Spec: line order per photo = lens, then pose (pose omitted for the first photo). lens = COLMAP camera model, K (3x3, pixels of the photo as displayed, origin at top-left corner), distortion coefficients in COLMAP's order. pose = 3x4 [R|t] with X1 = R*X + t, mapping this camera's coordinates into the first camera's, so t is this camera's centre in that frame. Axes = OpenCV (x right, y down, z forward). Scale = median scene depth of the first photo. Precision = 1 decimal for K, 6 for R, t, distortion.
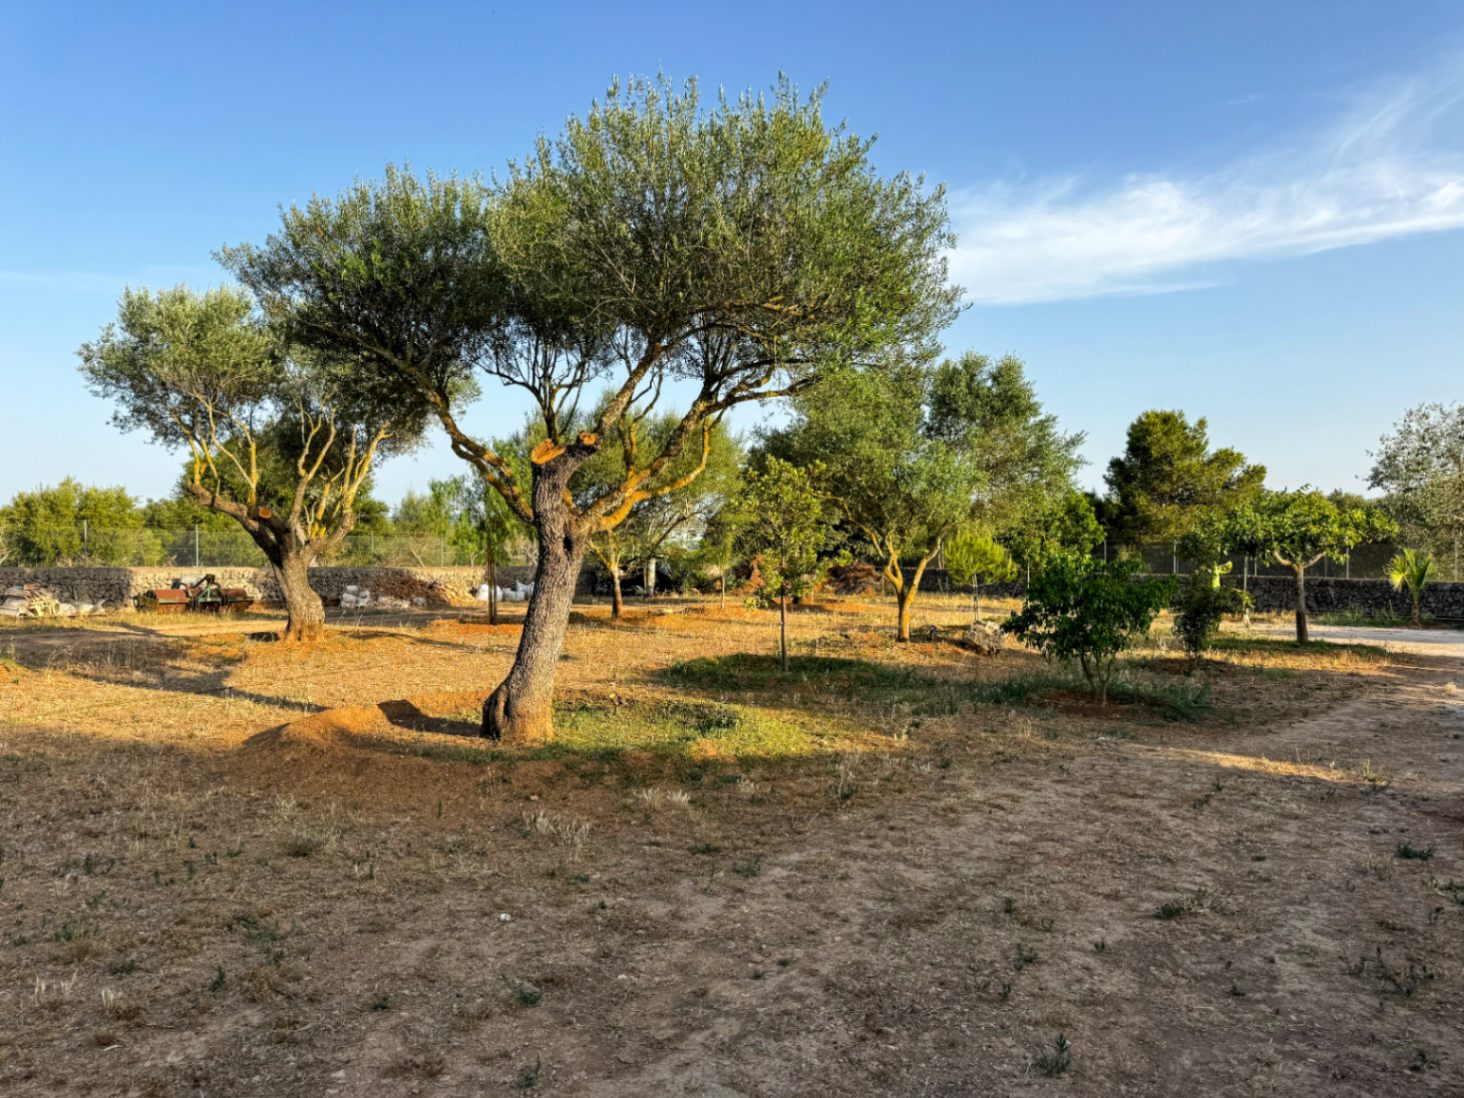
lens RADIAL K [[1024.9, 0, 733.4], [0, 1024.9, 552.4], [0, 0, 1]] dist [0.040545, -0.008099]
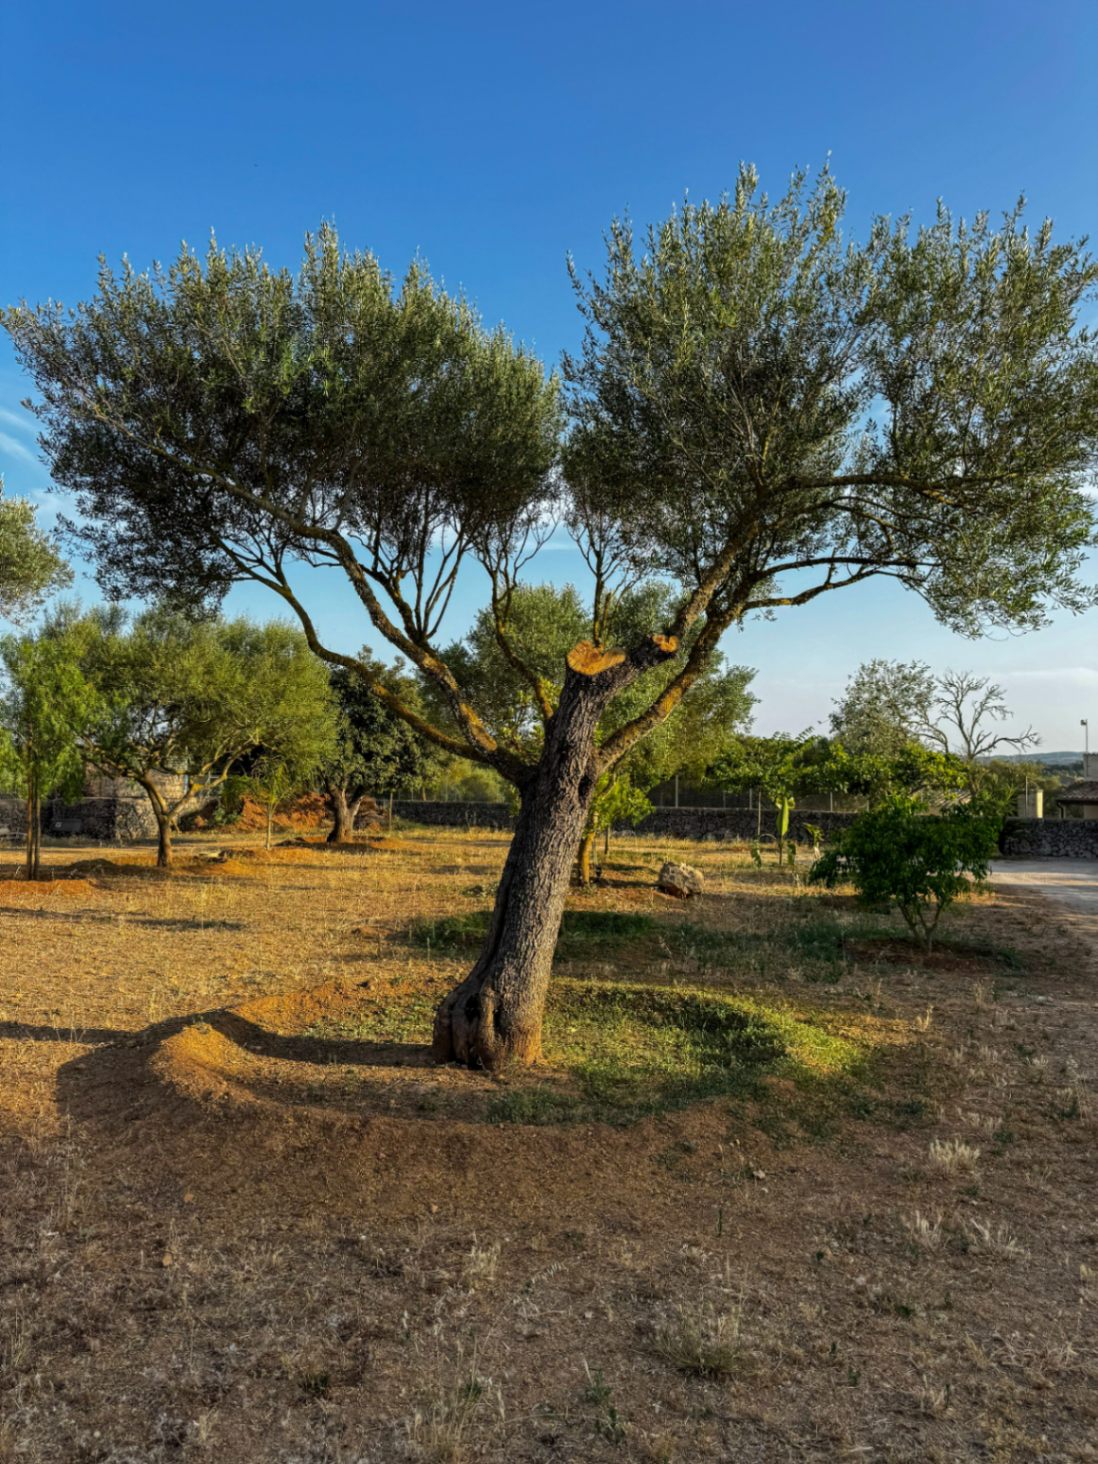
lens RADIAL K [[1024.9, 0, 549.1], [0, 1024.9, 722.0], [0, 0, 1]] dist [0.040545, -0.008099]
pose [[0.921266, 0.028830, 0.387864, -0.239541], [-0.006077, 0.998194, -0.059762, -0.004990], [-0.388887, 0.052700, 0.919777, 0.173343]]
